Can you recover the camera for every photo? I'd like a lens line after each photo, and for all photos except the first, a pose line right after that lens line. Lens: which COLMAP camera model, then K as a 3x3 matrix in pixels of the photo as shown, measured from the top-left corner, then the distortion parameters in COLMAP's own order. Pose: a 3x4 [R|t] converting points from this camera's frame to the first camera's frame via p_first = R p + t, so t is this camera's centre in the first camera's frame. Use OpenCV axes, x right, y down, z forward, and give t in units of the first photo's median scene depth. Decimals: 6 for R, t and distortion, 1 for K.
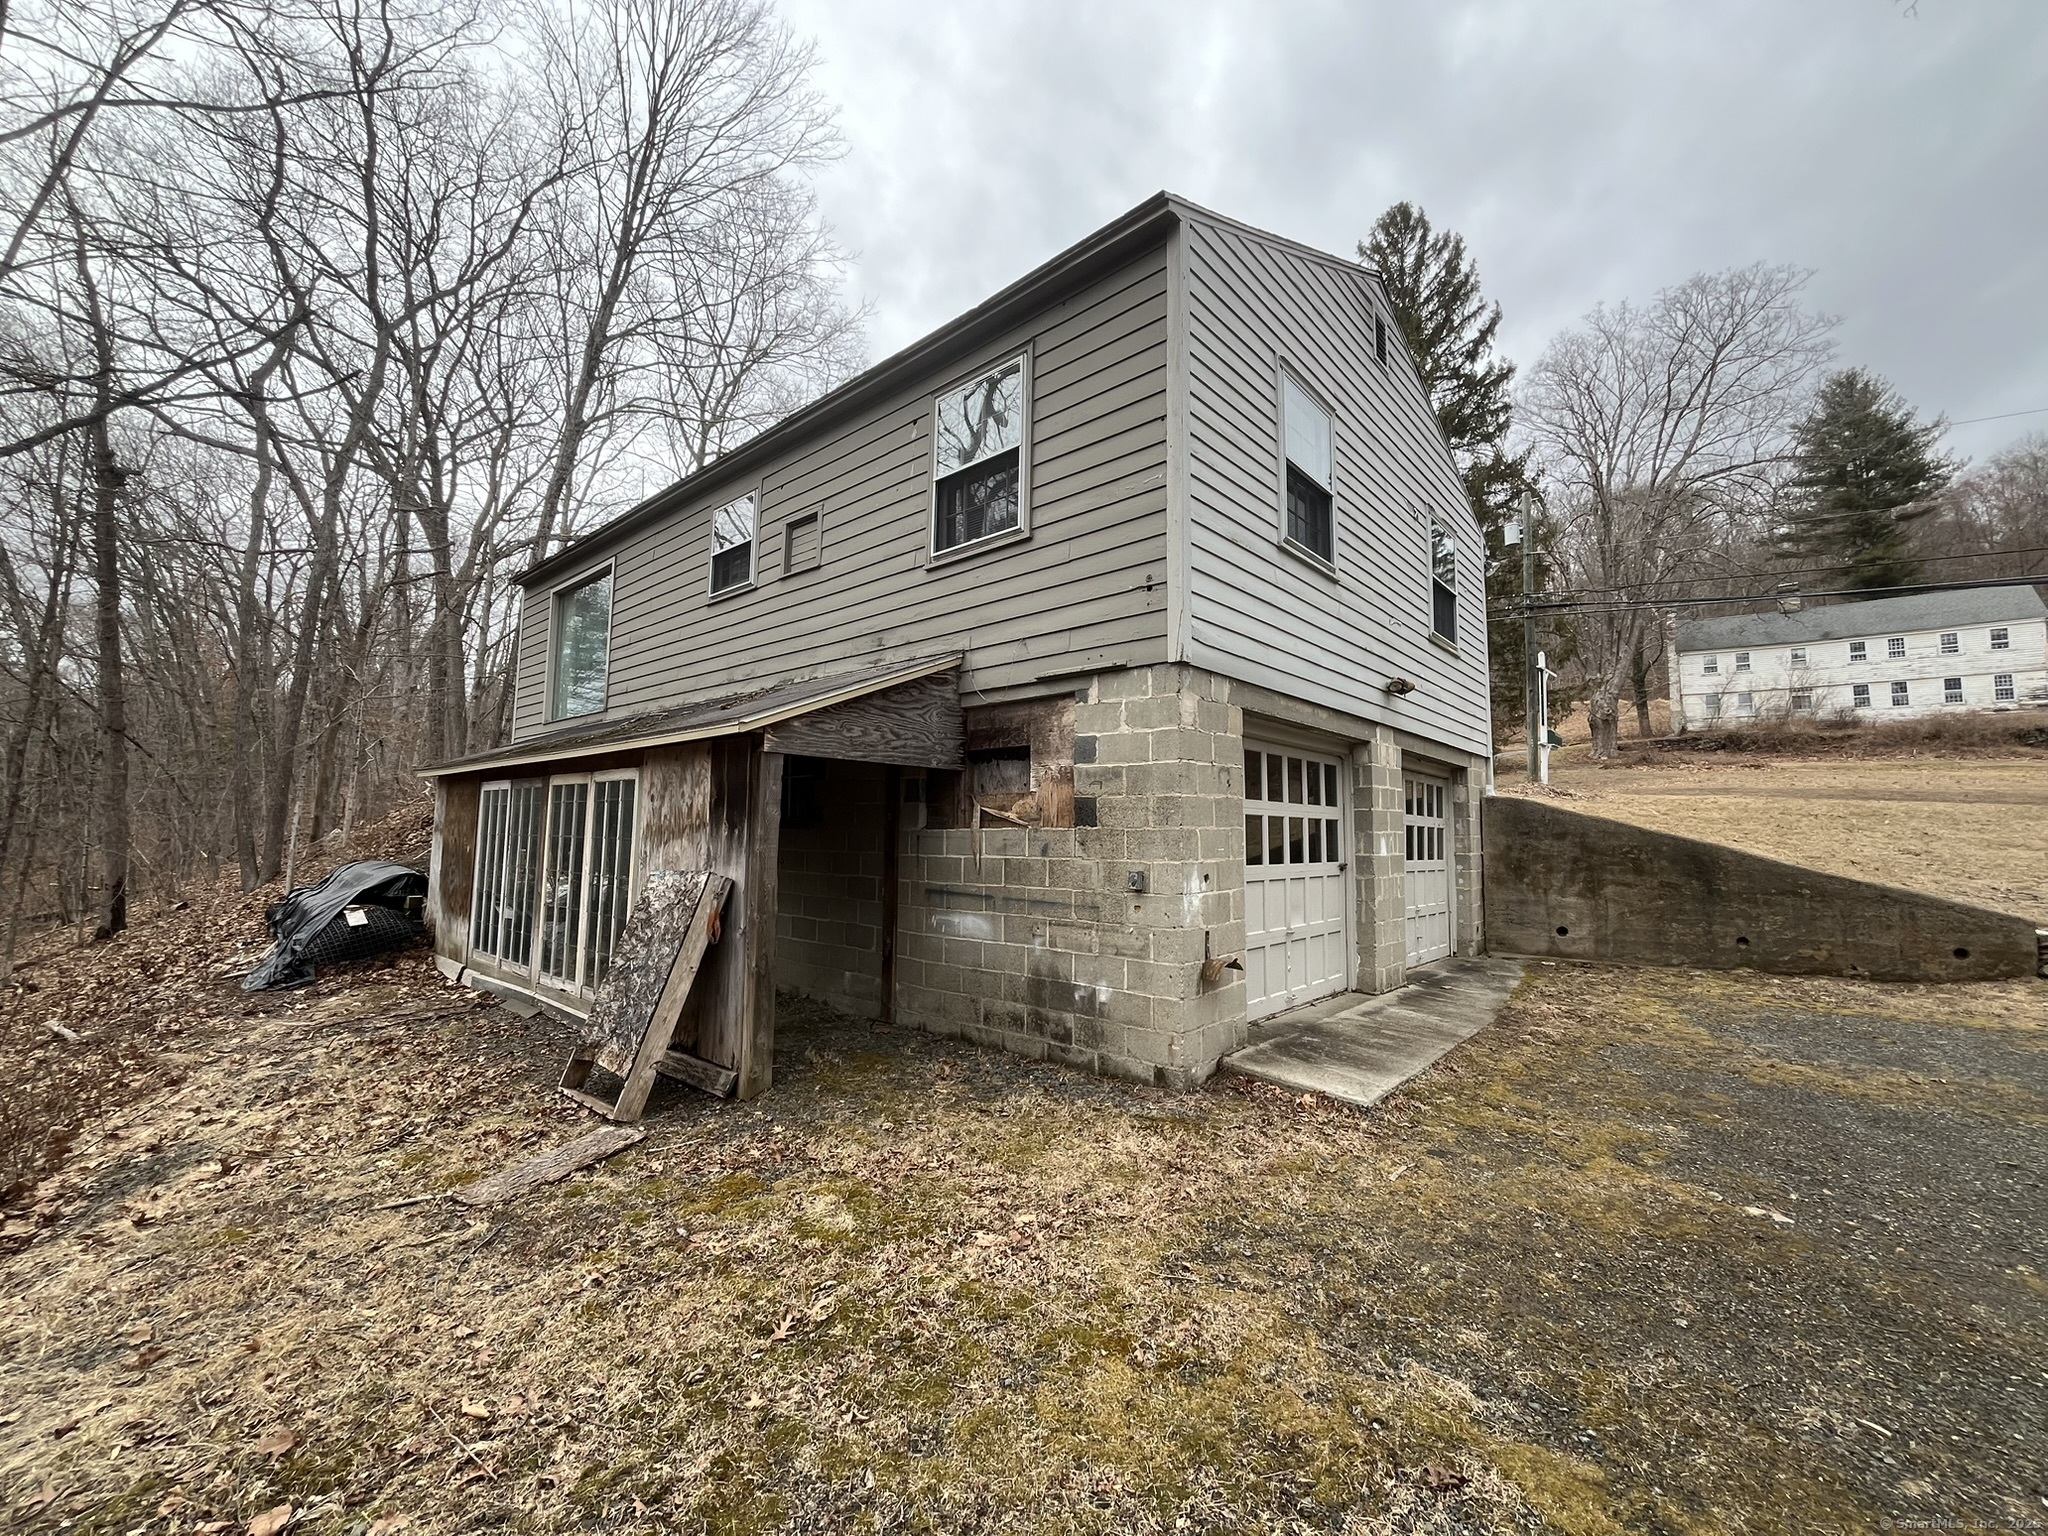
lens RADIAL K [[824.8, 0, 1024.0], [0, 824.8, 768.0], [0, 0, 1]] dist [-0.000700, -0.000022]
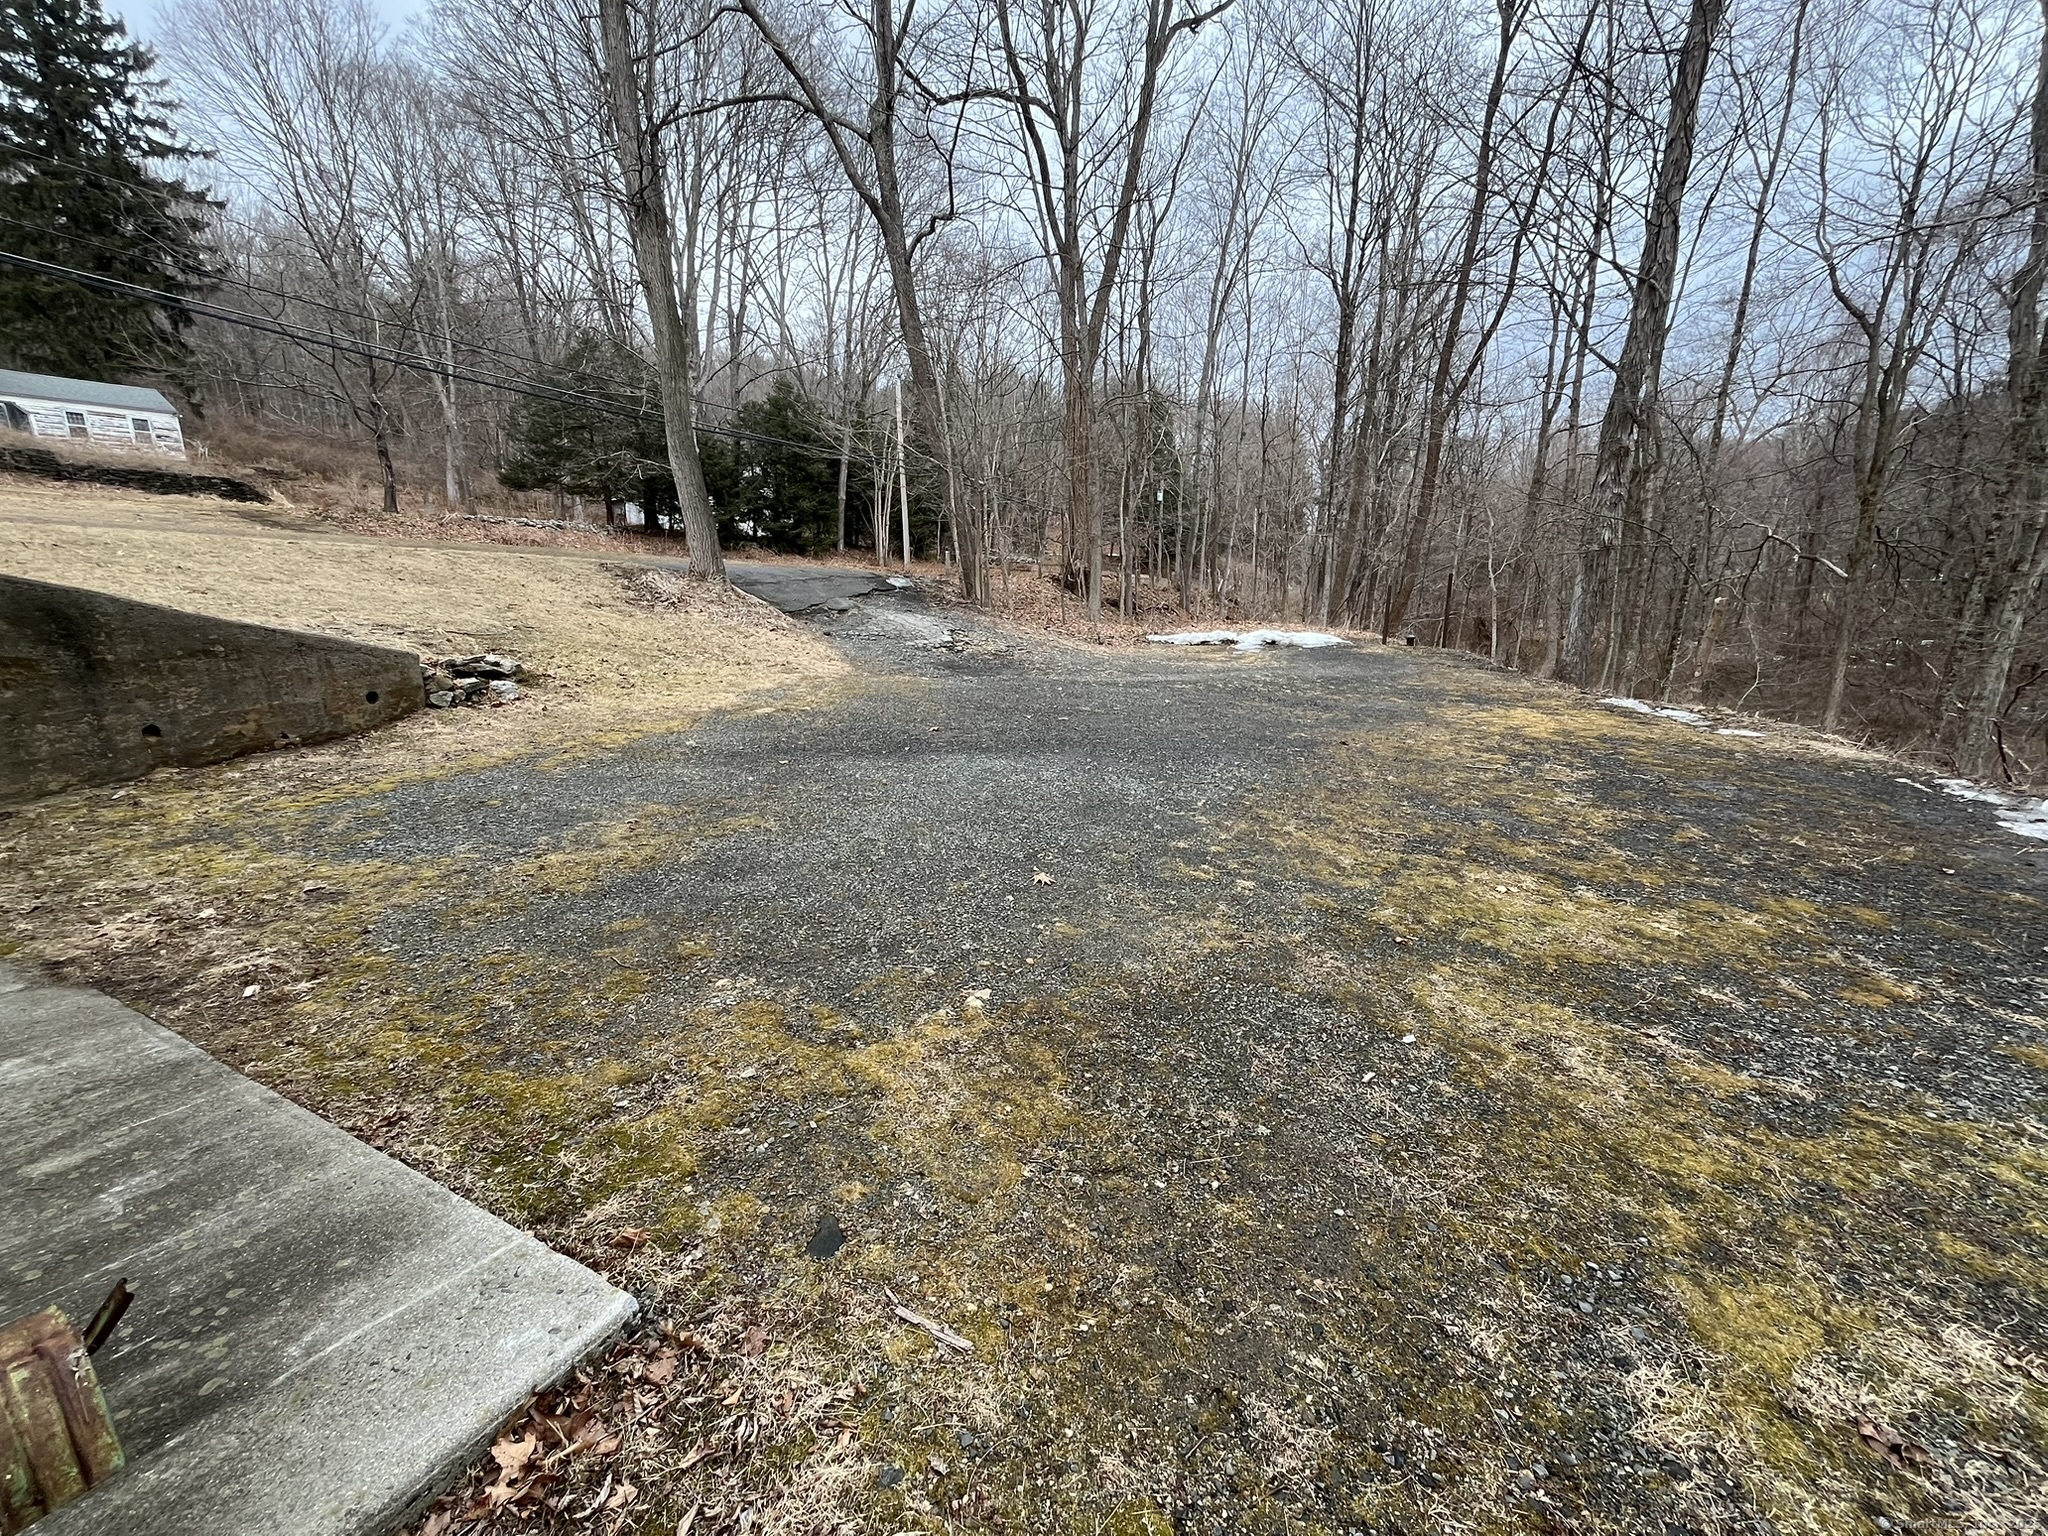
lens RADIAL K [[841.0, 0, 1024.0], [0, 841.0, 768.0], [0, 0, 1]] dist [0.000072, -0.000001]
pose [[-0.242185, -0.237232, 0.940780, 0.035409], [-0.066880, 0.971422, 0.227741, 0.037446], [-0.967922, -0.007764, -0.251130, 0.564497]]
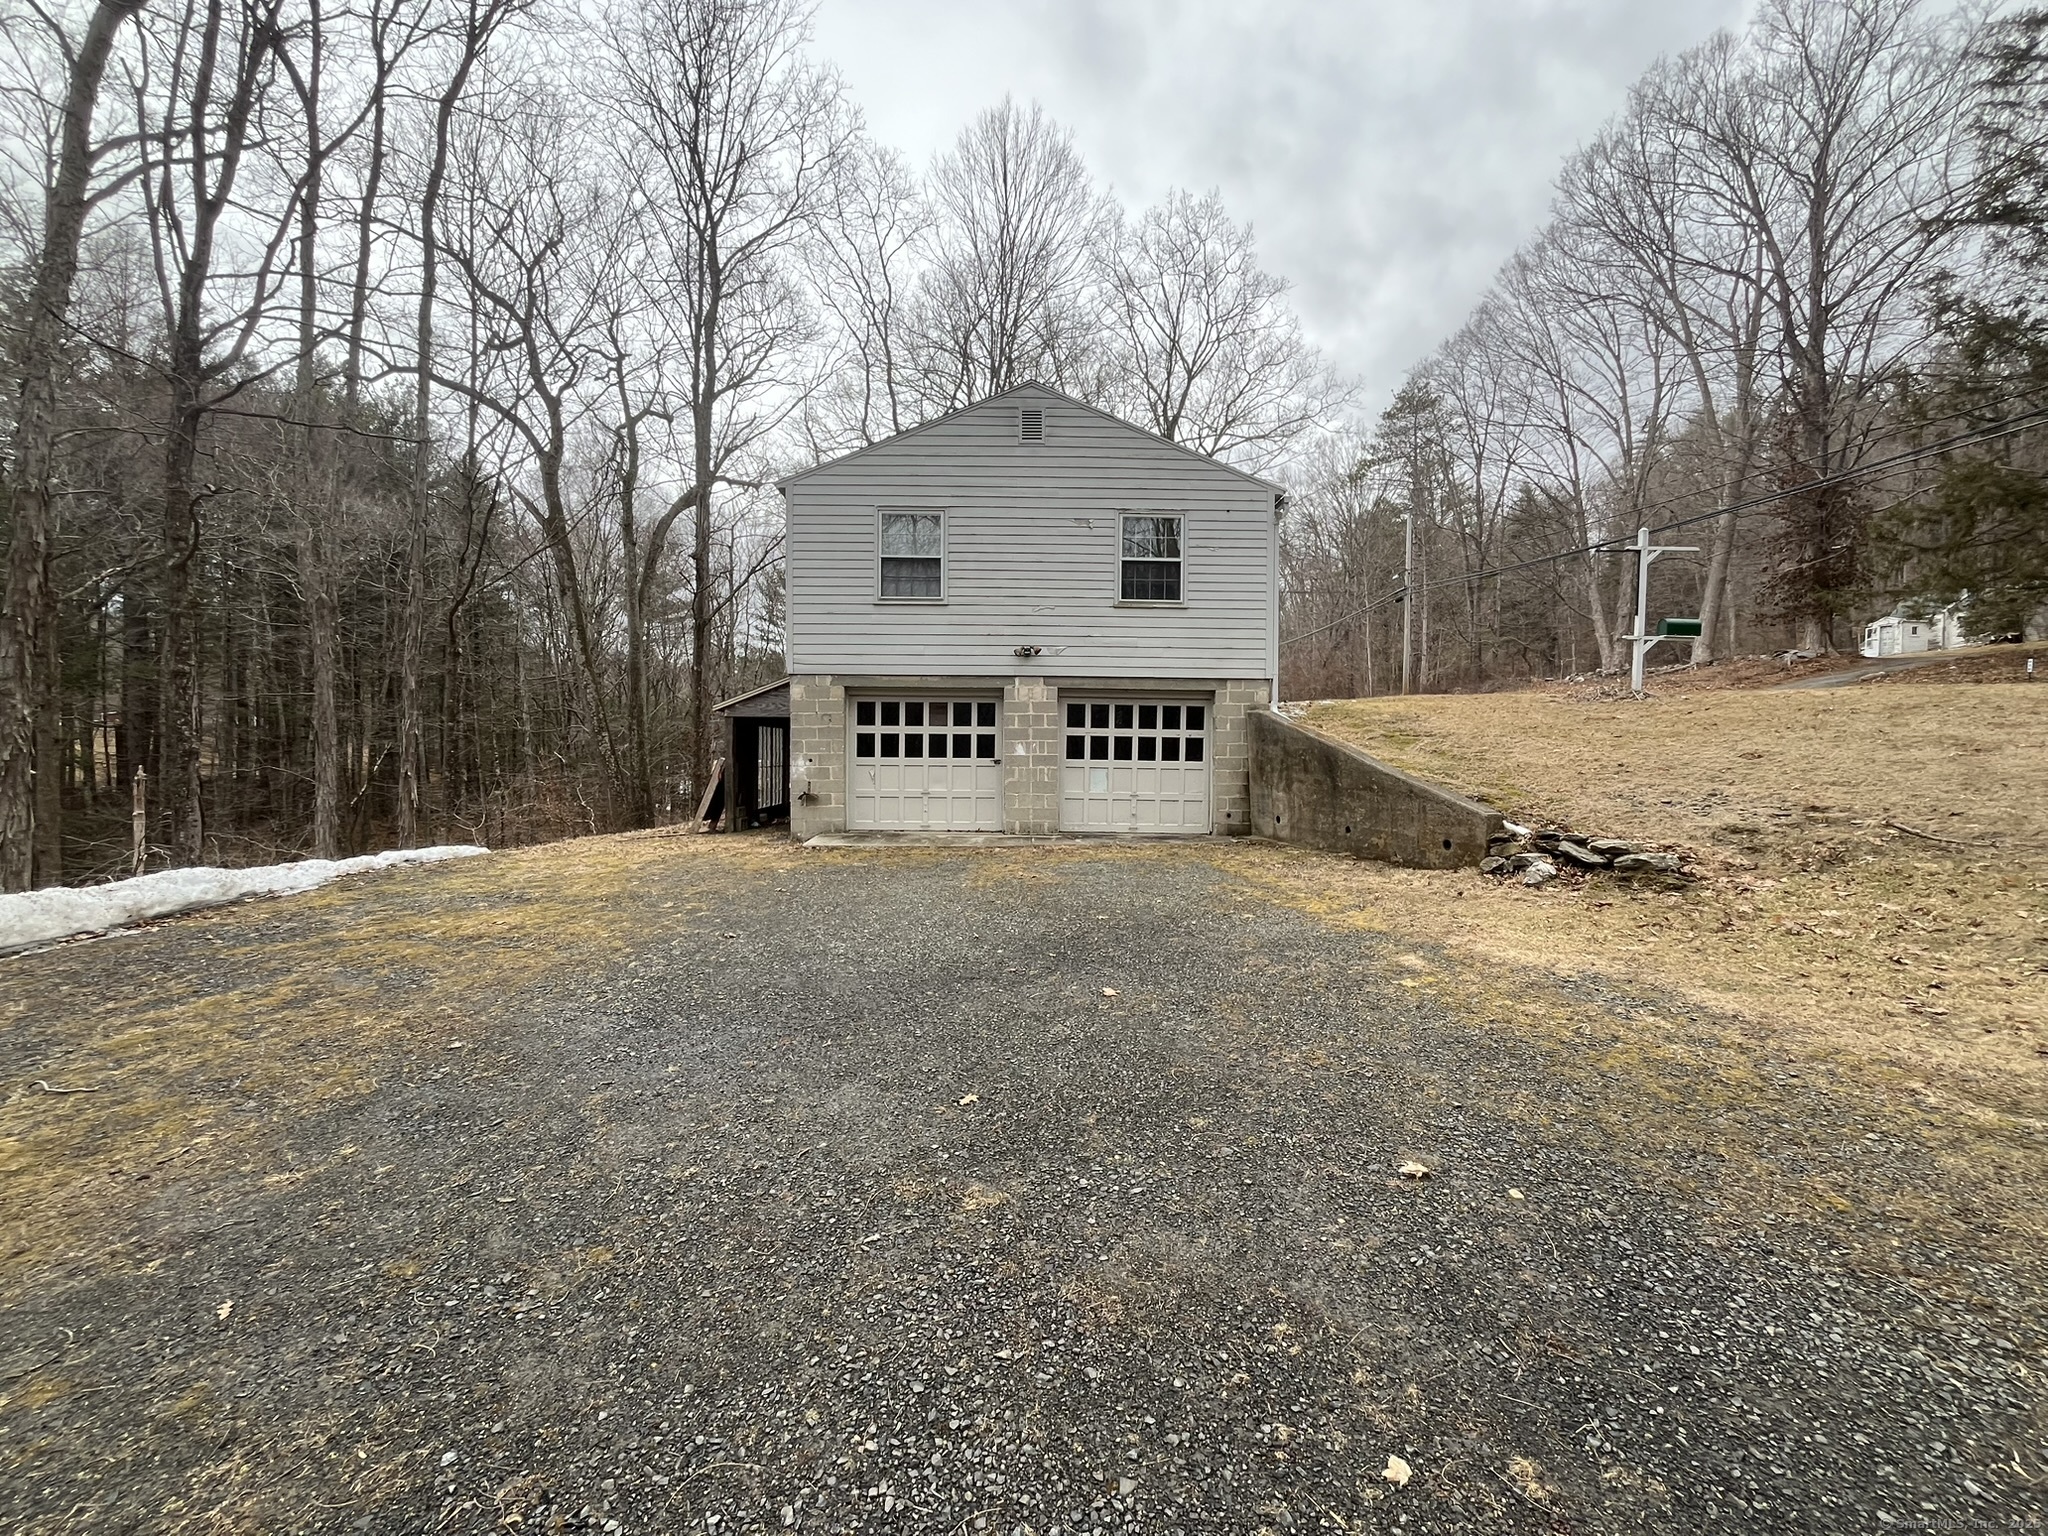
lens RADIAL K [[824.8, 0, 1024.0], [0, 824.8, 768.0], [0, 0, 1]] dist [-0.000700, -0.000022]
pose [[0.677179, 0.011062, -0.735735, 1.685924], [0.068608, 0.994582, 0.078101, 0.005869], [0.732613, -0.103366, 0.672751, -0.118229]]
